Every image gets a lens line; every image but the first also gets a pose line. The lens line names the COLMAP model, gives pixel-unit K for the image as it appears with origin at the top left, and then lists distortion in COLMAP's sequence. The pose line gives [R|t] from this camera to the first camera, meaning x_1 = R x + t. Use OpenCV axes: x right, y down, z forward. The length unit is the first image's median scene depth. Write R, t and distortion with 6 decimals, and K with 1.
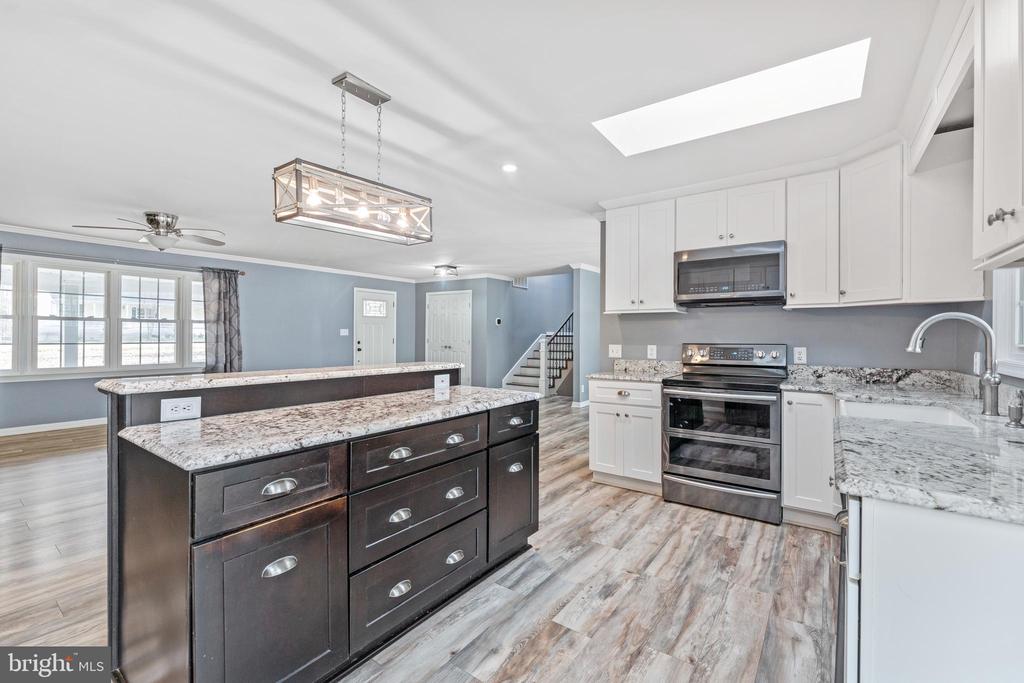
lens RADIAL K [[446.9, 0, 499.6], [0, 446.9, 339.2], [0, 0, 1]] dist [0.001485, -0.001204]
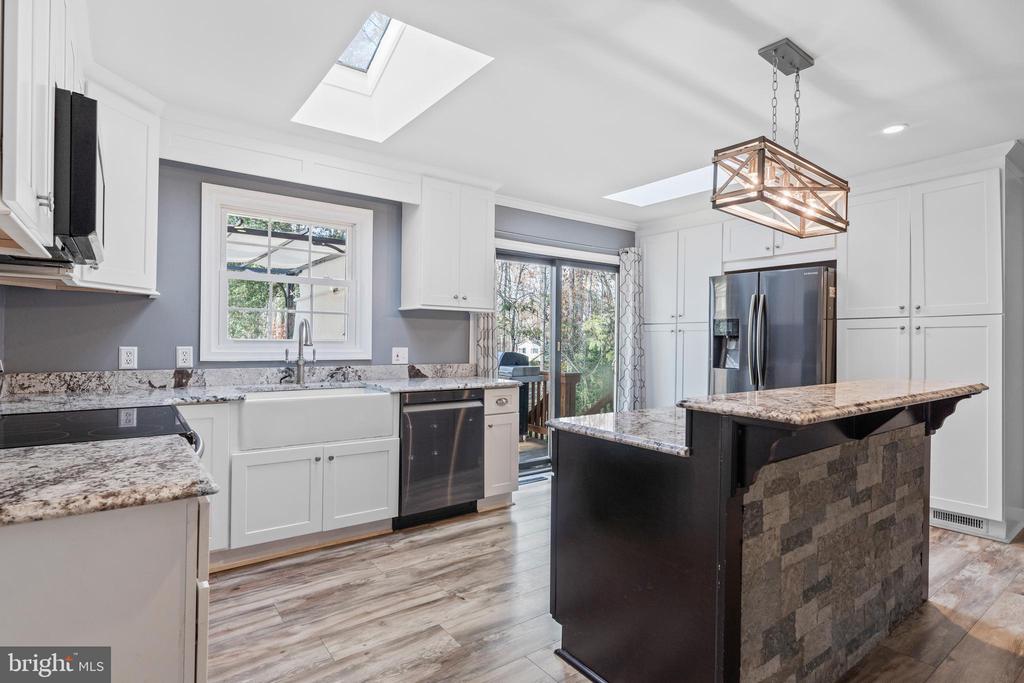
lens RADIAL K [[506.3, 0, 514.2], [0, 506.3, 341.0], [0, 0, 1]] dist [0.003407, -0.002261]
pose [[-0.960530, -0.017864, 0.277603, -0.031455], [-0.015135, 0.999814, 0.011974, -0.004403], [-0.277765, 0.007300, -0.960621, 0.711959]]
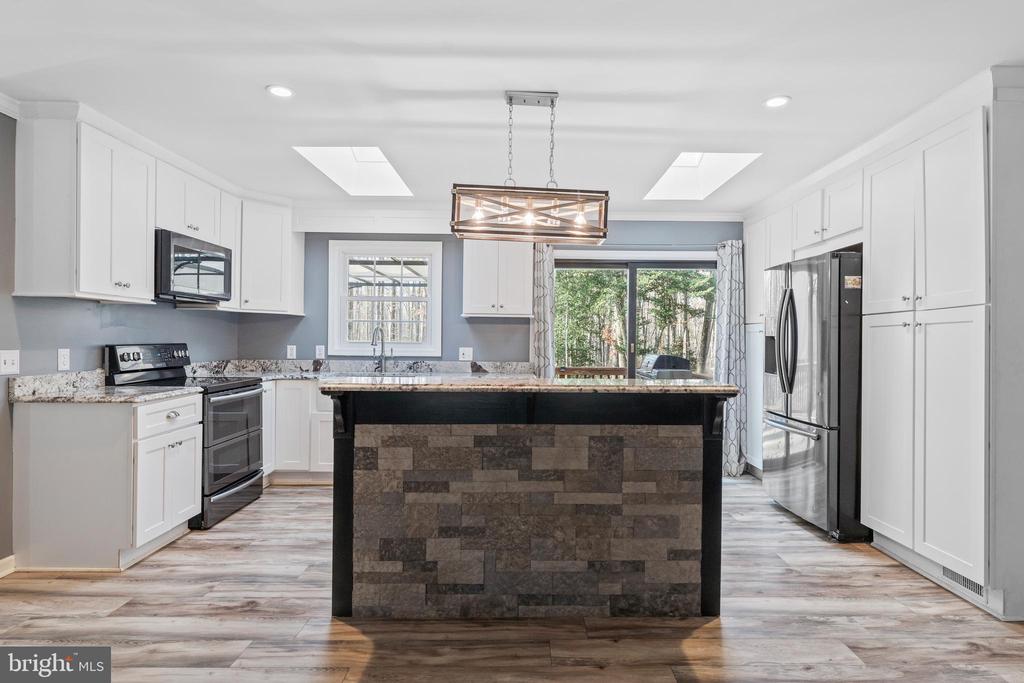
lens RADIAL K [[559.7, 0, 540.3], [0, 559.7, 343.4], [0, 0, 1]] dist [-0.004906, 0.002407]
pose [[-0.629308, -0.017441, 0.776960, -0.442948], [-0.007720, 0.999839, 0.016191, -0.007856], [-0.777118, 0.004191, -0.629342, 0.608192]]
